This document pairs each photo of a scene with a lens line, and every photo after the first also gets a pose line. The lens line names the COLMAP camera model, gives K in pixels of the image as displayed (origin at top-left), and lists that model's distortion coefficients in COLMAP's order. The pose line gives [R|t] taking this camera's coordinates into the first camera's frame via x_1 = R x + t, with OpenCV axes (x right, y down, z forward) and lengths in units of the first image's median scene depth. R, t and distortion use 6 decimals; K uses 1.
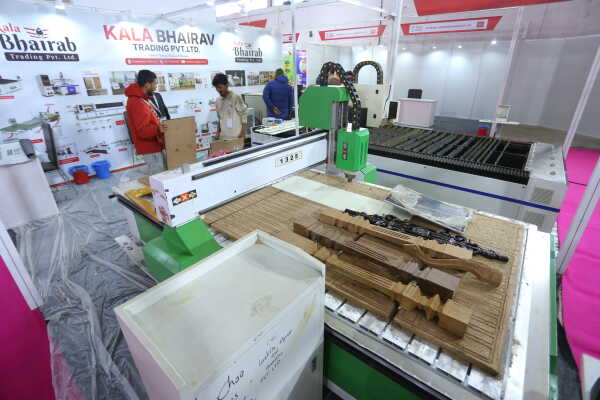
lens RADIAL K [[289.6, 0, 300.0], [0, 289.6, 200.0], [0, 0, 1]] dist [-0.001635, -0.000274]
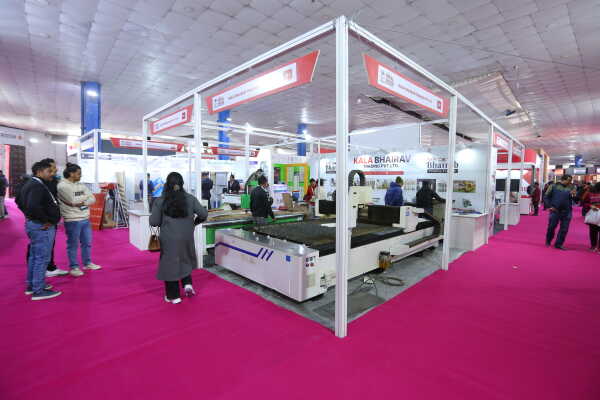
lens RADIAL K [[289.6, 0, 300.0], [0, 289.6, 200.0], [0, 0, 1]] dist [-0.001635, -0.000274]
pose [[-0.098343, 0.078328, -0.992065, 1.250288], [-0.426664, 0.897305, 0.113141, -0.327016], [0.899048, 0.434405, -0.054824, 0.735683]]
